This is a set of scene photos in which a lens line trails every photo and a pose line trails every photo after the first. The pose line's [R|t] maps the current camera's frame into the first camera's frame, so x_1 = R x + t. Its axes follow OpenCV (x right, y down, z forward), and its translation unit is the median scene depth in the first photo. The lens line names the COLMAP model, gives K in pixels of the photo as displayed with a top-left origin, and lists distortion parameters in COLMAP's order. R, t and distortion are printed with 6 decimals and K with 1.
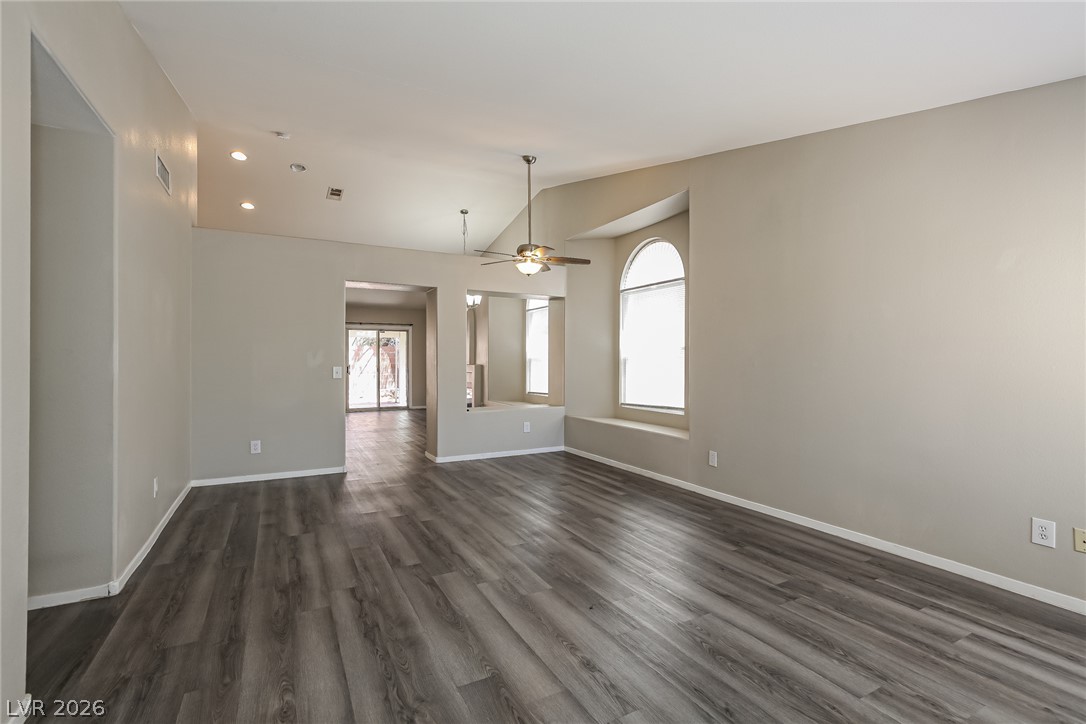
lens RADIAL K [[498.5, 0, 549.9], [0, 498.5, 360.2], [0, 0, 1]] dist [-0.022363, 0.004150]
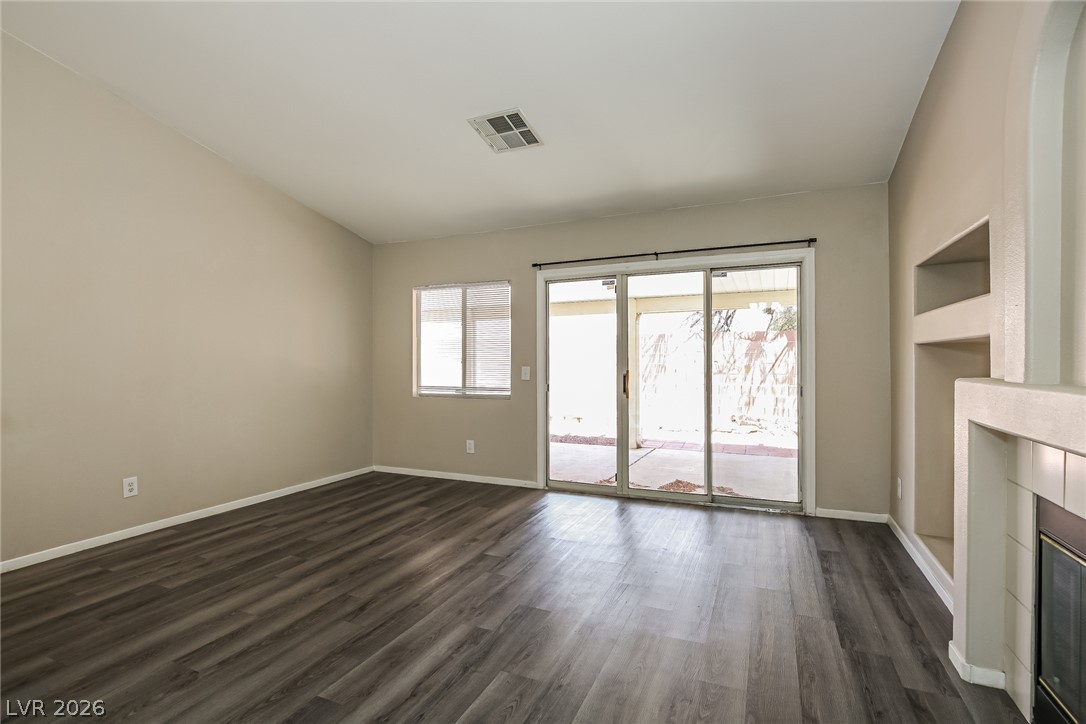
lens RADIAL K [[498.5, 0, 550.8], [0, 498.5, 354.8], [0, 0, 1]] dist [-0.022363, 0.004150]
pose [[0.609269, -0.005356, -0.792946, -0.428727], [0.002415, 0.999985, -0.004898, -0.000087], [0.792960, 0.001069, 0.609272, 2.180352]]
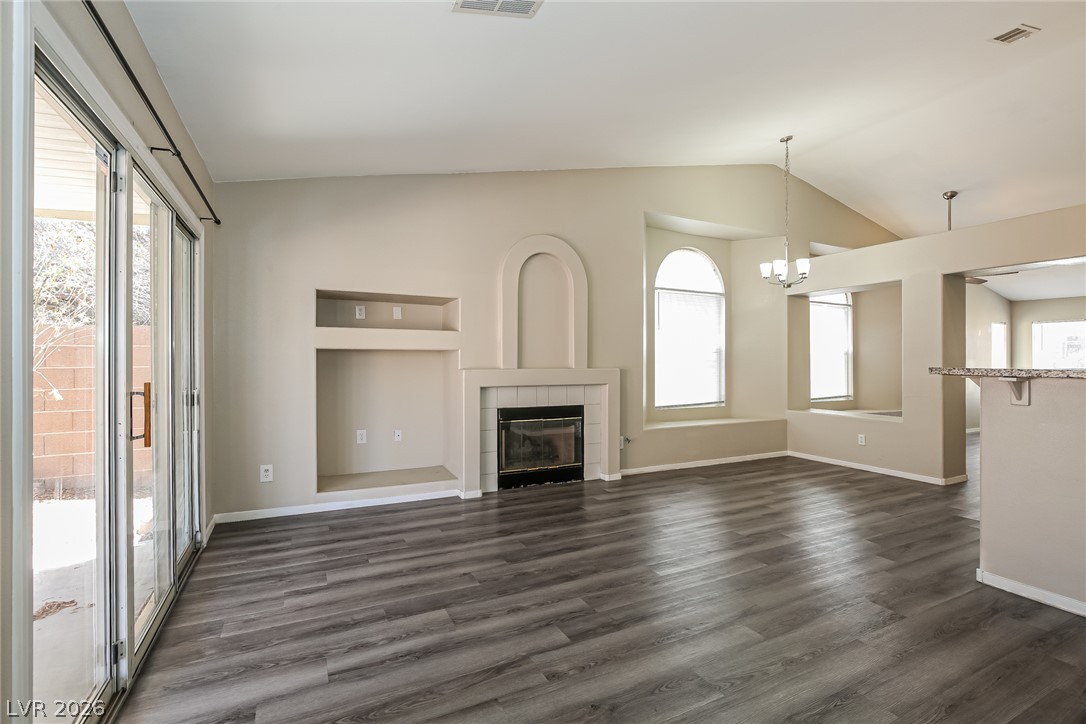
lens RADIAL K [[498.5, 0, 548.0], [0, 498.5, 360.3], [0, 0, 1]] dist [-0.022363, 0.004150]
pose [[0.043131, 0.006423, 0.999049, -1.740618], [-0.004617, 0.999970, -0.006230, 0.010782], [-0.999059, -0.004344, 0.043159, 2.605382]]
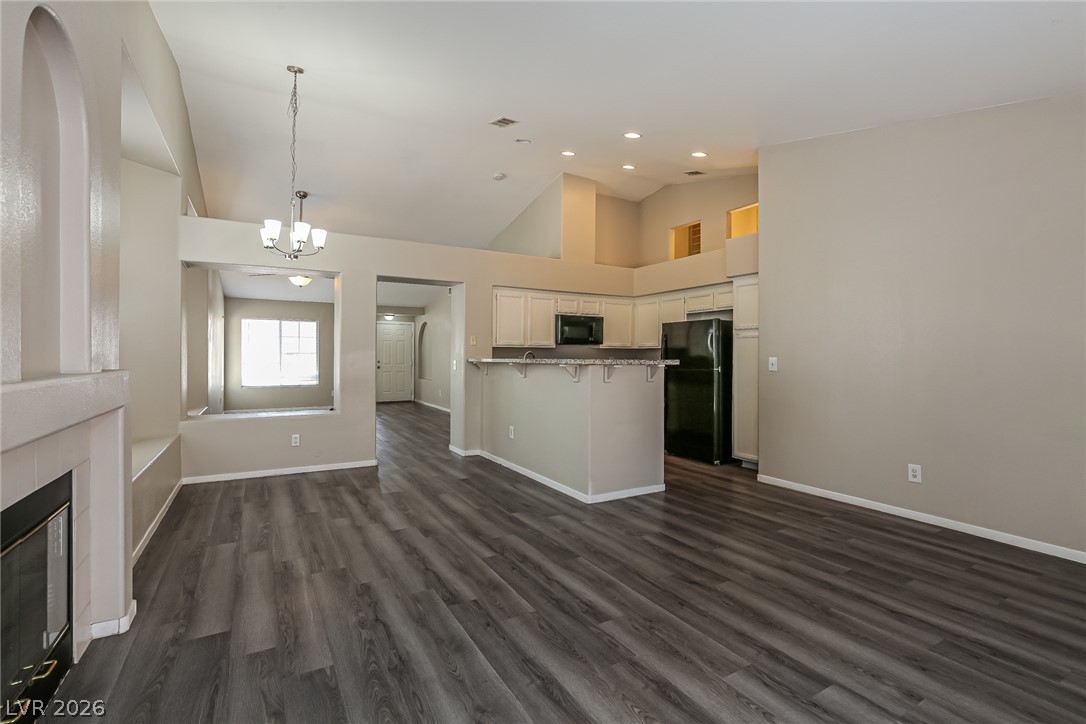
lens RADIAL K [[498.5, 0, 542.3], [0, 498.5, 355.8], [0, 0, 1]] dist [-0.022363, 0.004150]
pose [[-0.999811, -0.001247, -0.019420, -0.868323], [-0.001227, 0.999999, -0.001023, 0.007801], [0.019422, -0.000999, -0.999811, 3.081286]]
